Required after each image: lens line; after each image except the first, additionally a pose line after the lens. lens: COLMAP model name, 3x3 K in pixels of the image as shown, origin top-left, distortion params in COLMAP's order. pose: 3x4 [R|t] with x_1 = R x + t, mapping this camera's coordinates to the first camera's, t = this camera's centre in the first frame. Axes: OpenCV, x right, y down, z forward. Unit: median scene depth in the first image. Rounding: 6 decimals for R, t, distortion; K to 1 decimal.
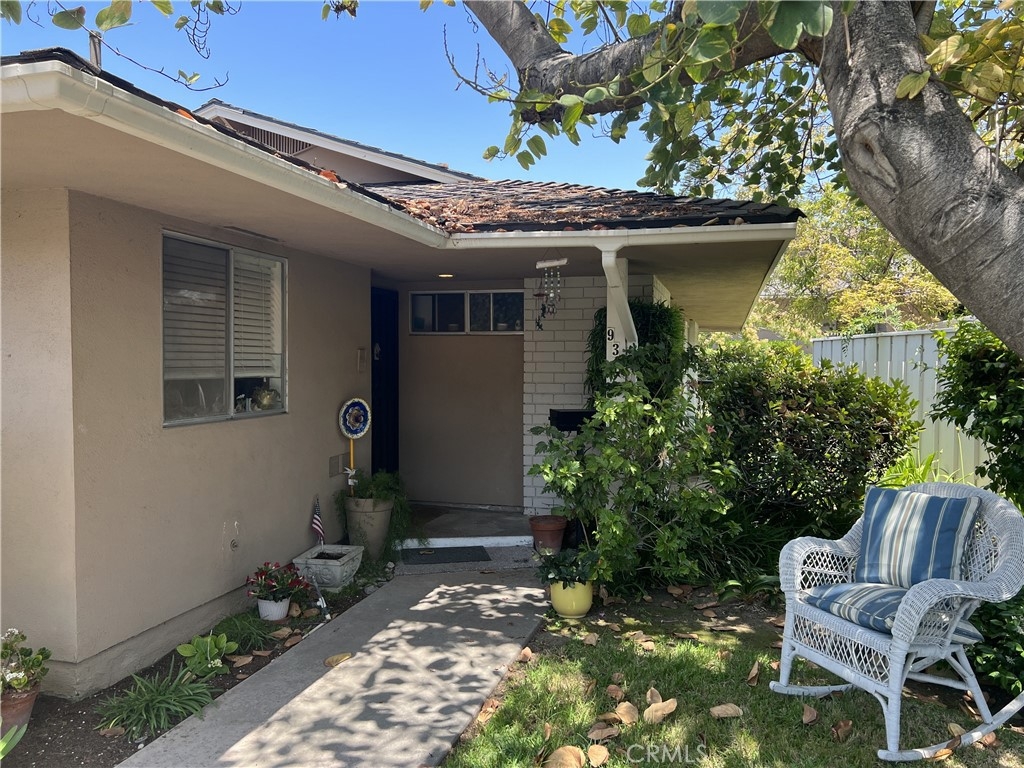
lens RADIAL K [[784.3, 0, 508.6], [0, 784.3, 380.7], [0, 0, 1]] dist [0.115103, -0.004454]
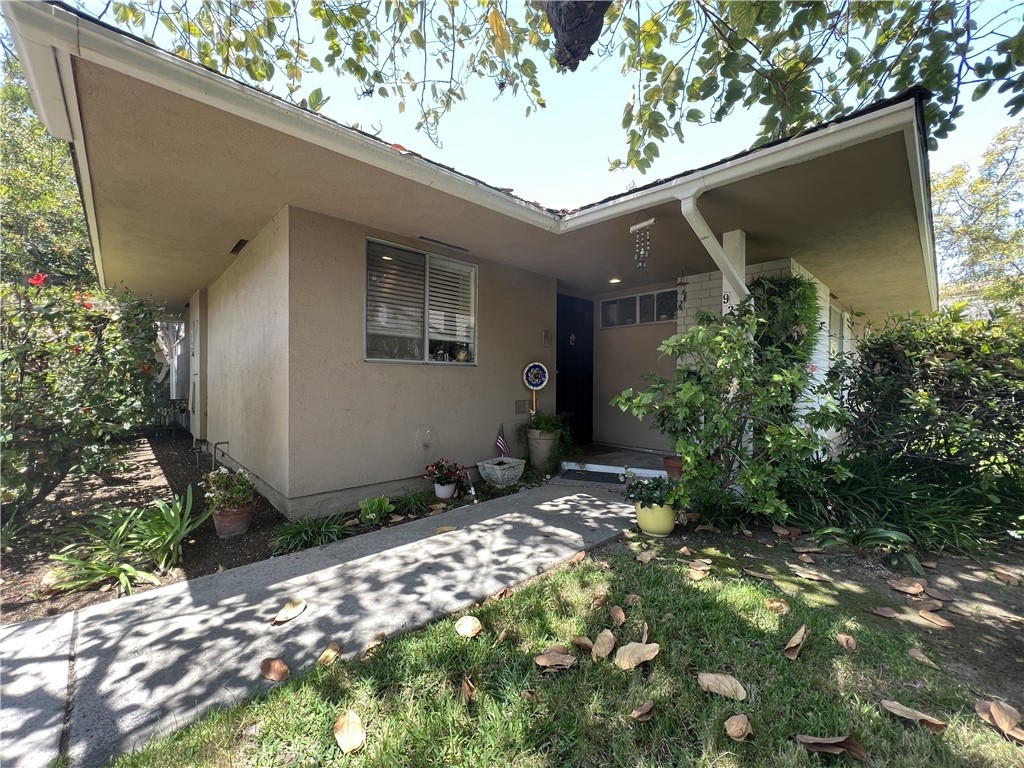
lens RADIAL K [[414.7, 0, 519.3], [0, 414.7, 382.2], [0, 0, 1]] dist [0.019999, 0.003099]
pose [[0.865276, 0.001530, -0.501294, 0.184172], [-0.016997, 0.999510, -0.026287, 0.087927], [0.501008, 0.031266, 0.864878, 0.341073]]
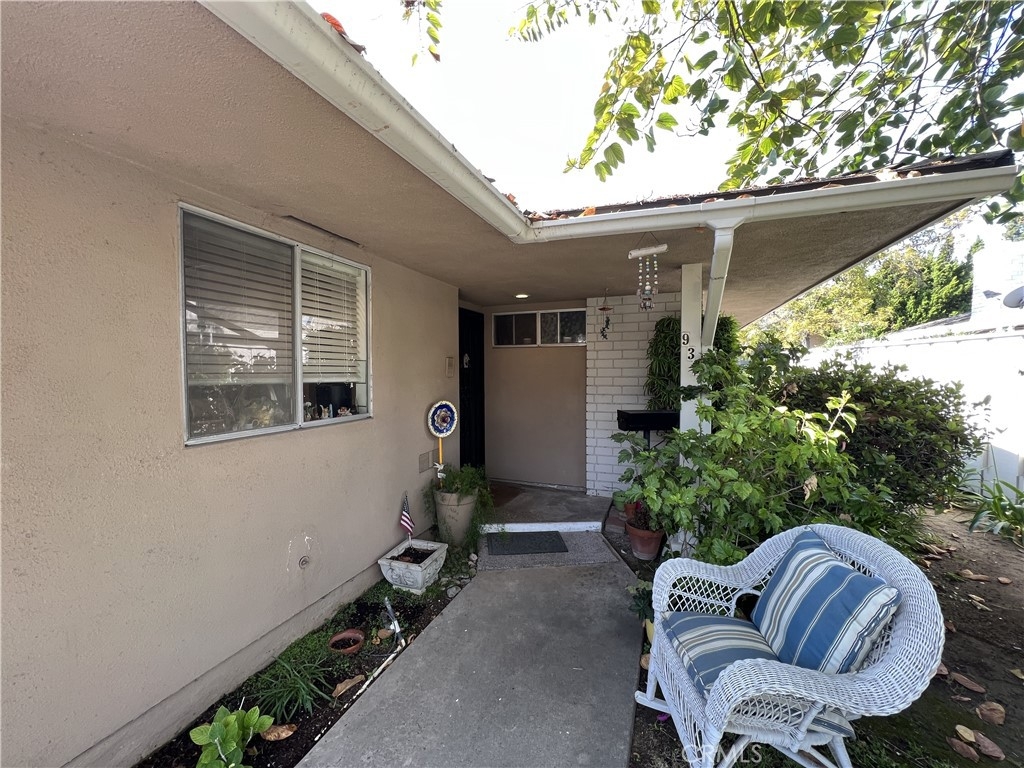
lens RADIAL K [[414.7, 0, 514.5], [0, 414.7, 382.3], [0, 0, 1]] dist [0.019999, 0.003099]
pose [[0.996351, -0.005292, -0.085186, -0.046777], [0.005333, 0.999986, 0.000250, -0.004151], [0.085183, -0.000703, 0.996365, 0.459525]]
